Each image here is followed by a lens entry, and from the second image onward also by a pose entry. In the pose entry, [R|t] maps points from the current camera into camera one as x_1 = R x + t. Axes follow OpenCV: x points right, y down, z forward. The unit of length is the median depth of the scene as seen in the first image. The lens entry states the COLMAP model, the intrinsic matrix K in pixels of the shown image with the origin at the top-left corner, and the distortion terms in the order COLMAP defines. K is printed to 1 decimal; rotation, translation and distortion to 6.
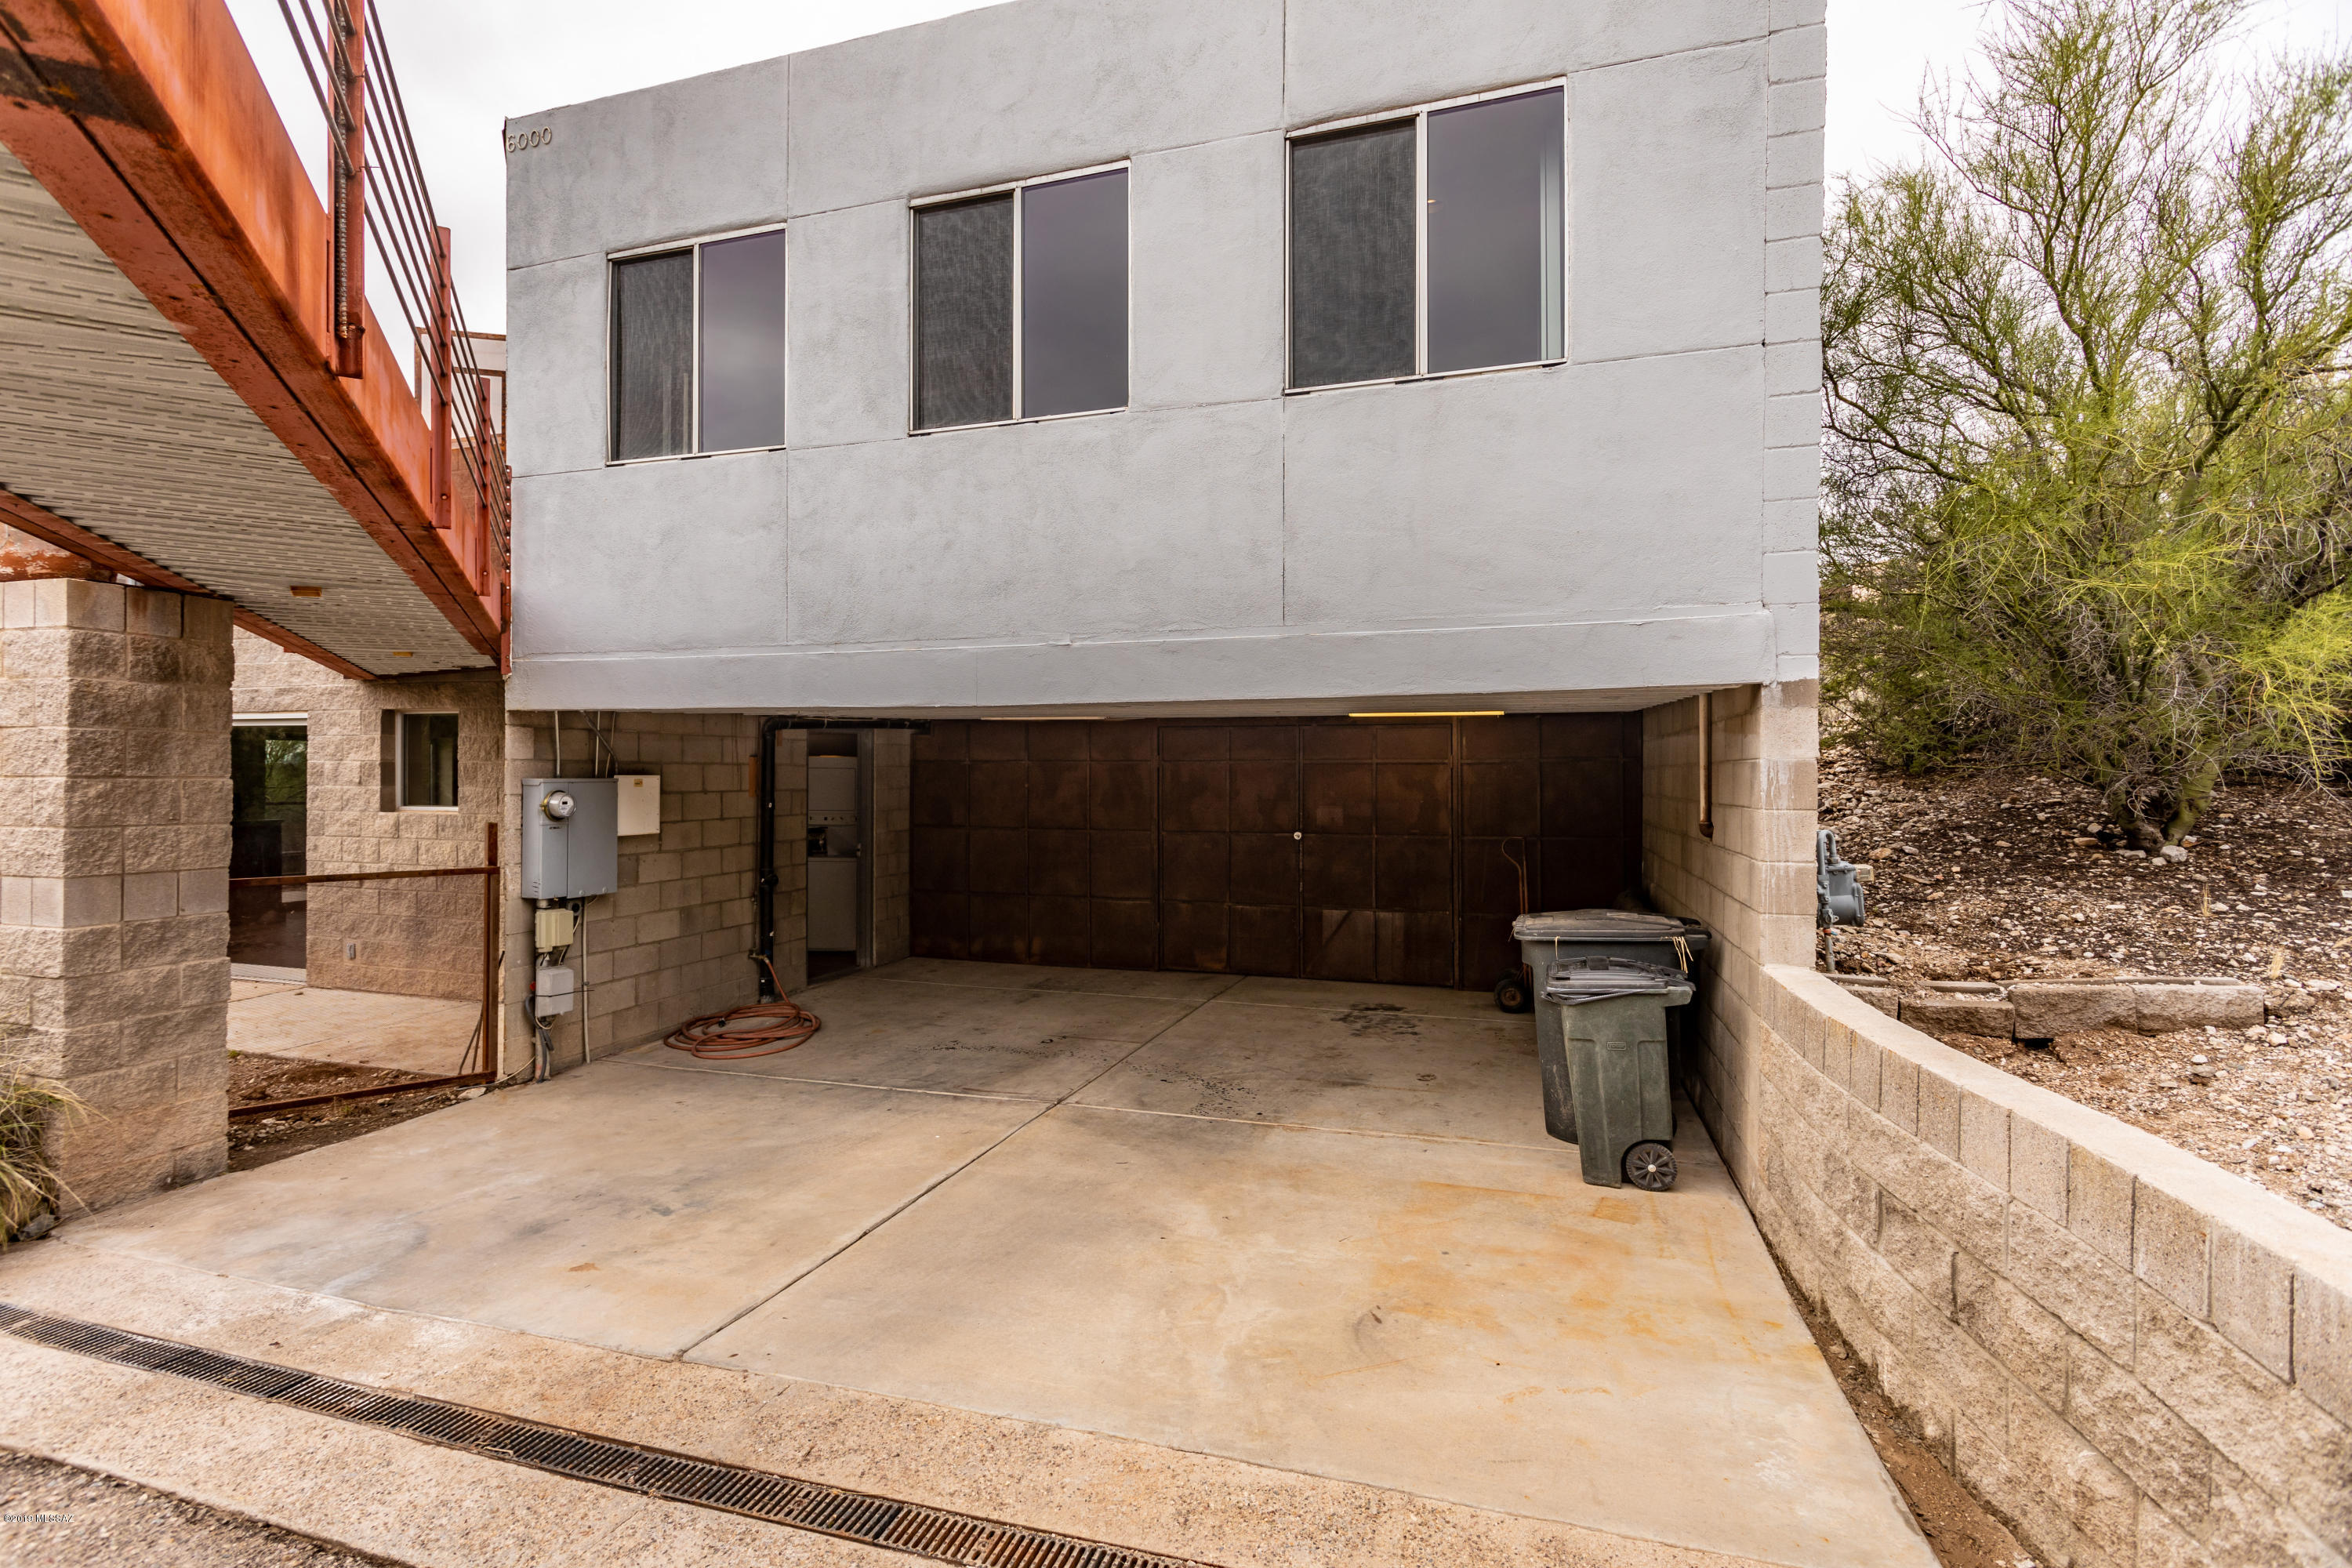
lens RADIAL K [[1130.1, 0, 1185.6], [0, 1130.1, 776.7], [0, 0, 1]] dist [0.000532, 0.002117]
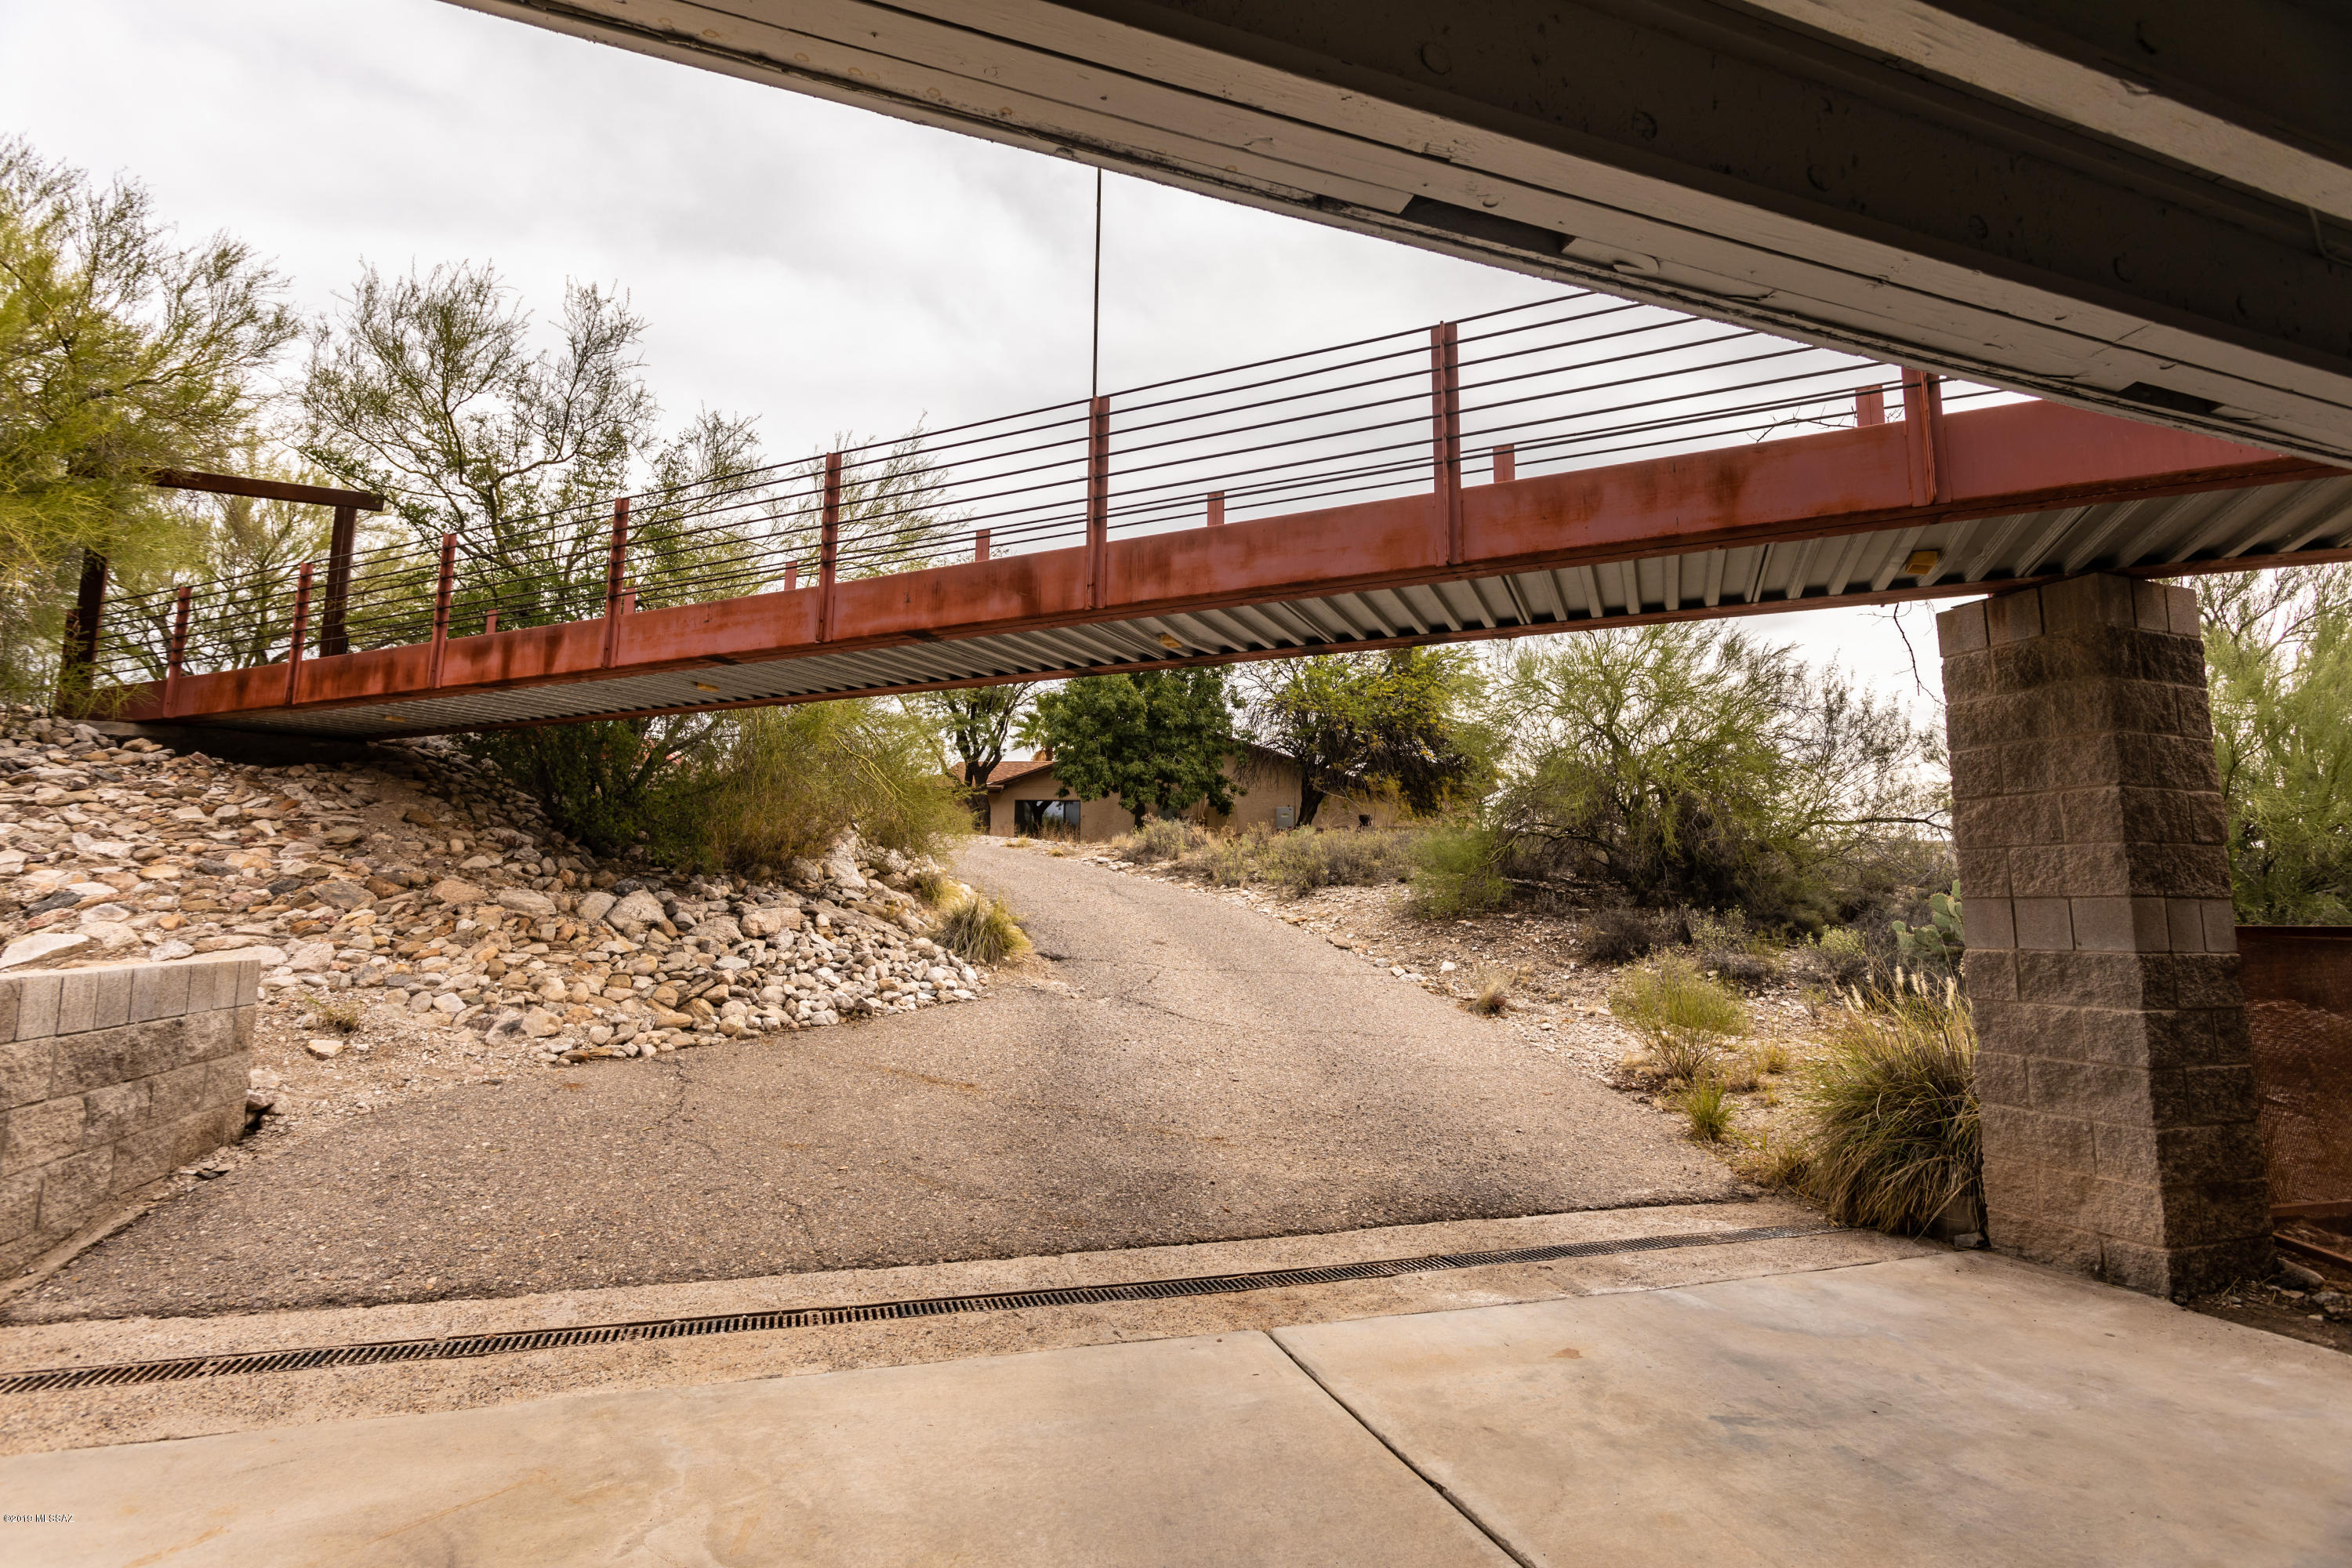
lens RADIAL K [[1130.1, 0, 1185.6], [0, 1130.1, 776.7], [0, 0, 1]] dist [0.000532, 0.002117]
pose [[-0.802323, -0.091110, -0.589896, 0.179581], [-0.015099, 0.991063, -0.132534, 0.122425], [0.596699, -0.097429, -0.796528, 1.359449]]
